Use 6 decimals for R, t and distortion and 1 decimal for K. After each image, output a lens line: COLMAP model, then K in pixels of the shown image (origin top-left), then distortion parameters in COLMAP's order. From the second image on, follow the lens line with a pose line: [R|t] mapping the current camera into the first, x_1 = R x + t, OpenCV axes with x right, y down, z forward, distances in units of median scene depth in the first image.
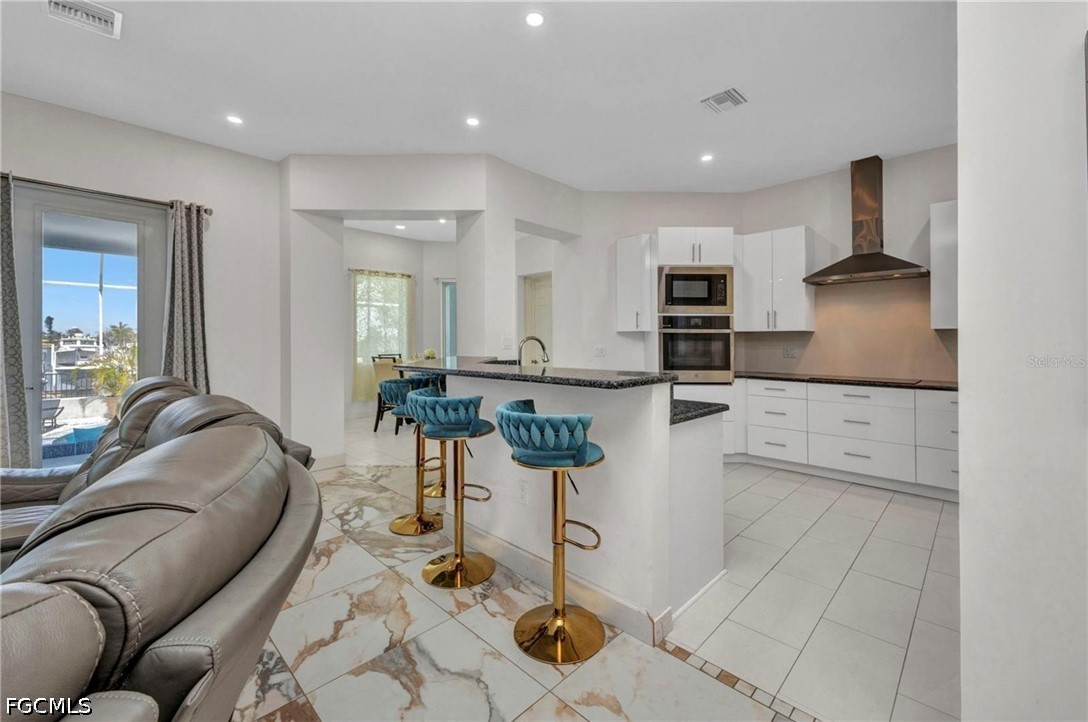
lens RADIAL K [[440.0, 0, 540.3], [0, 440.0, 339.1], [0, 0, 1]] dist [0.011236, -0.002556]
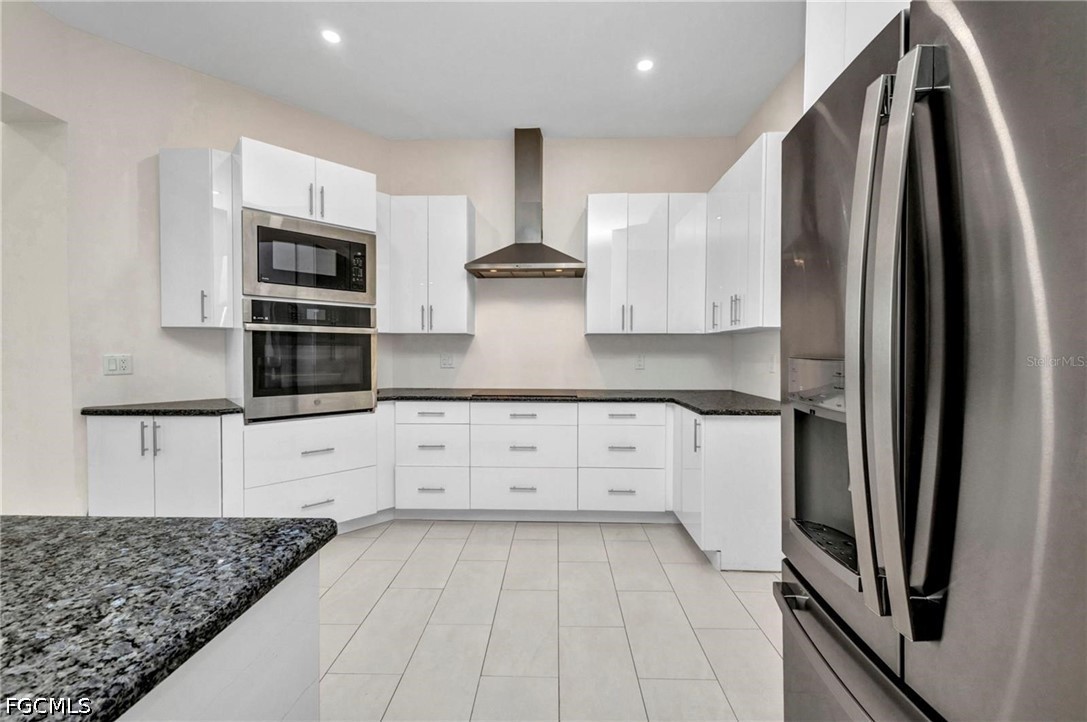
lens RADIAL K [[439.6, 0, 529.8], [0, 439.6, 353.2], [0, 0, 1]] dist [0.011236, -0.002556]
pose [[0.743942, -0.007349, 0.668203, 0.166050], [-0.008195, 0.999764, 0.020120, -0.000032], [-0.668194, -0.020444, 0.743706, 0.348090]]
